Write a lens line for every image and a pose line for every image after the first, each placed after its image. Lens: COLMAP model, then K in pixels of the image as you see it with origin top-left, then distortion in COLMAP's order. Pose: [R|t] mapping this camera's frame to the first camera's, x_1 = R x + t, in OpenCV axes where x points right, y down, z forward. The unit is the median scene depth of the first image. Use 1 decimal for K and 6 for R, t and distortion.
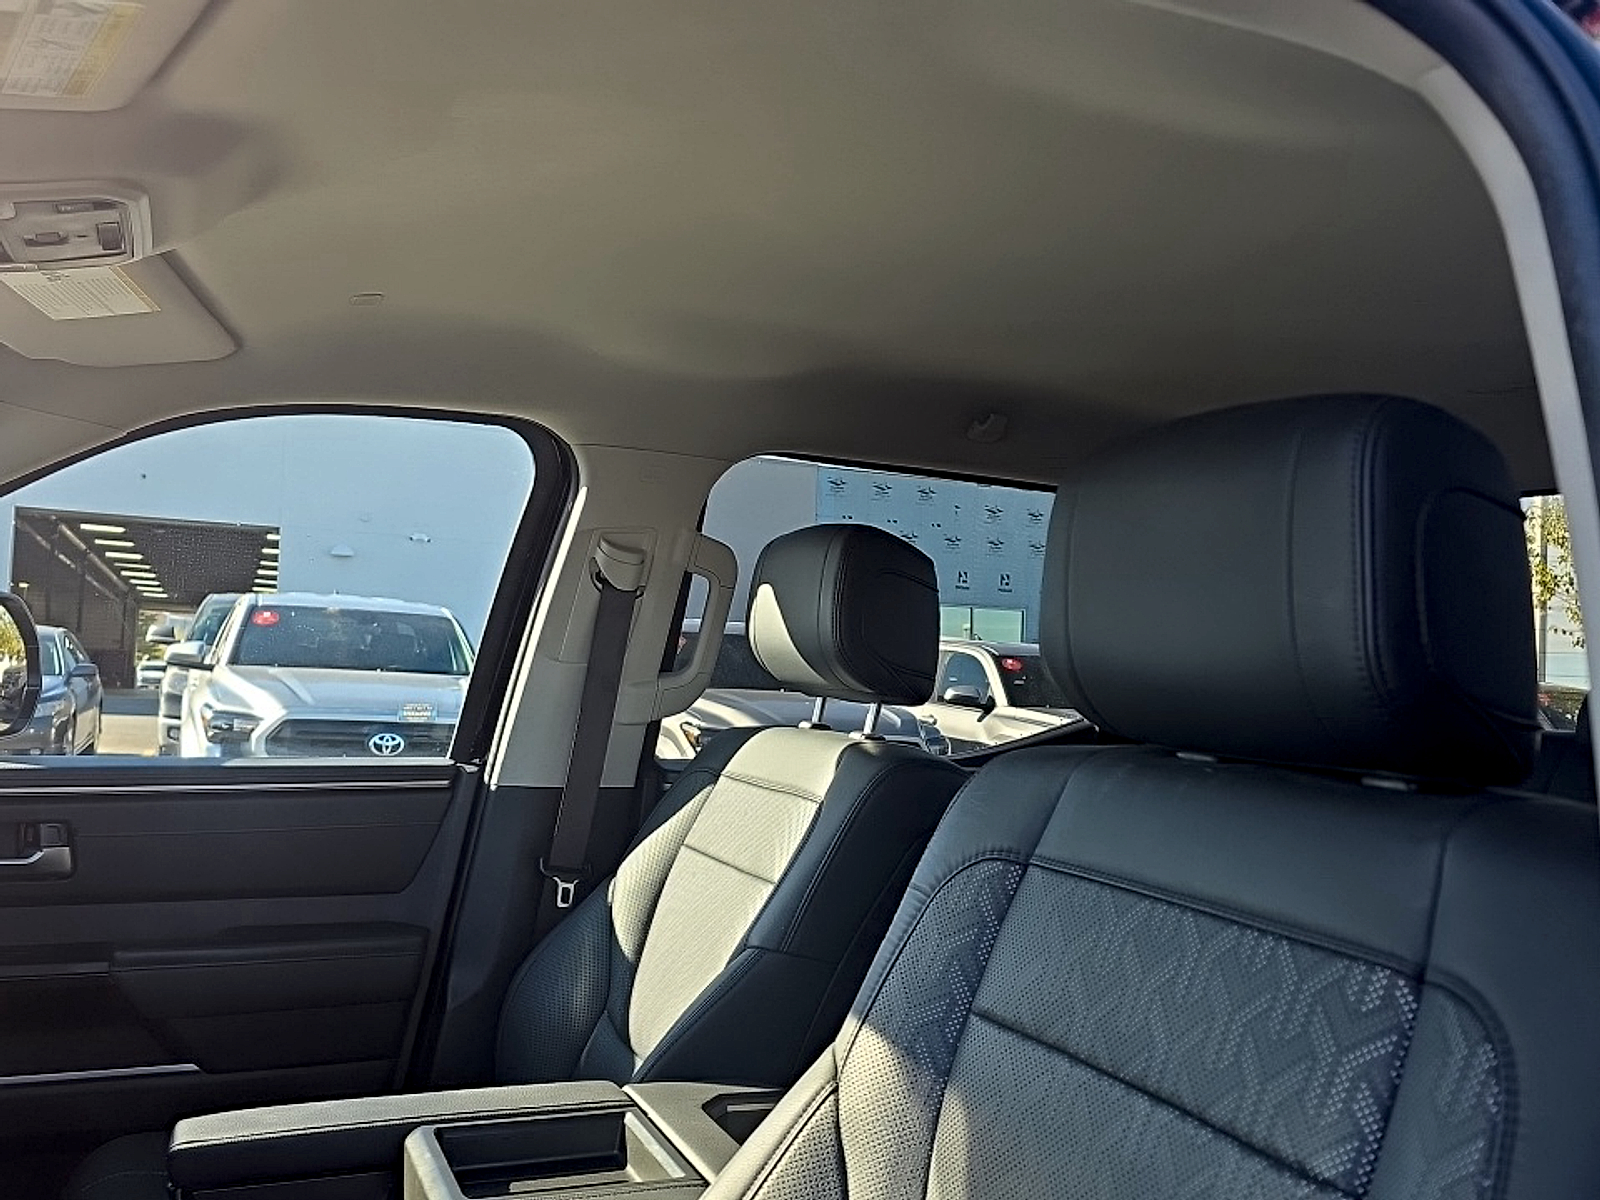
lens RADIAL K [[1428.3, 0, 801.5], [0, 1428.3, 600.5], [0, 0, 1]] dist [0.080613, -0.072036]
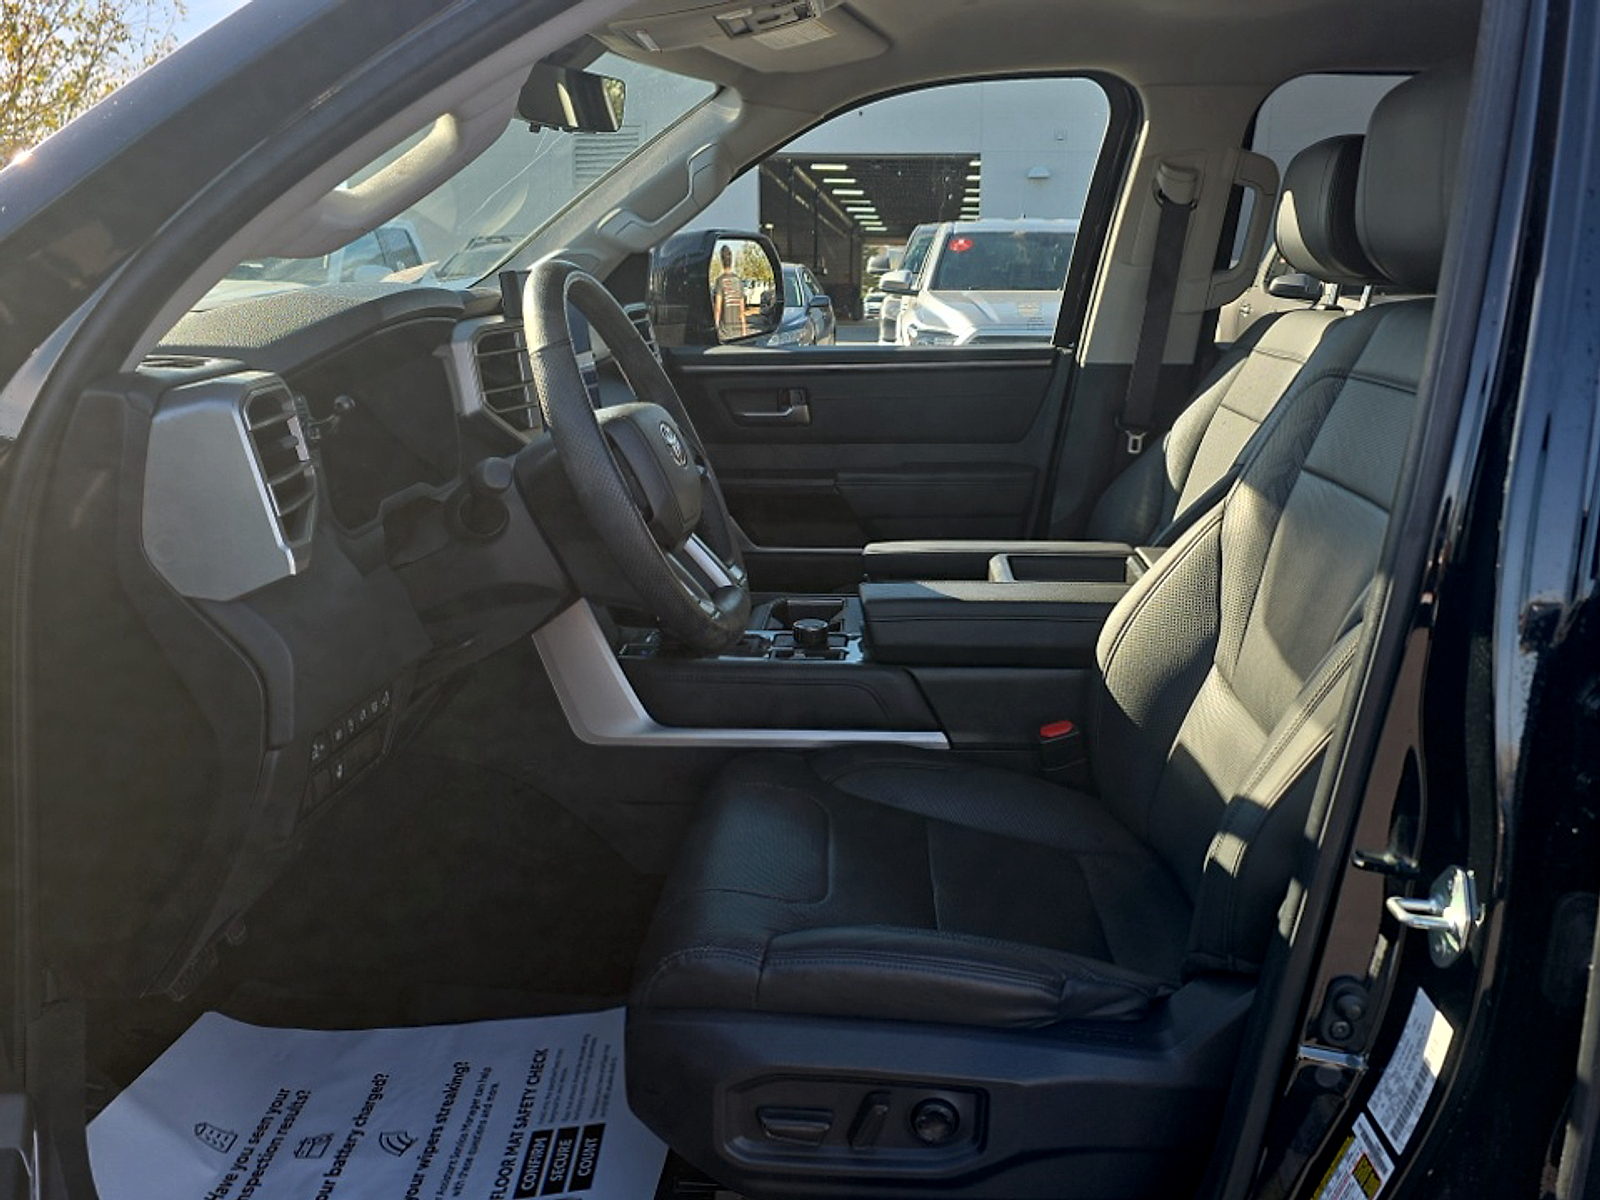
lens RADIAL K [[1428.3, 0, 799.2], [0, 1428.3, 600.6], [0, 0, 1]] dist [0.080613, -0.072036]
pose [[0.889203, 0.060934, -0.453437, 0.167852], [0.058027, 0.968067, 0.243885, 0.001465], [0.453818, -0.243175, 0.857272, -0.314696]]
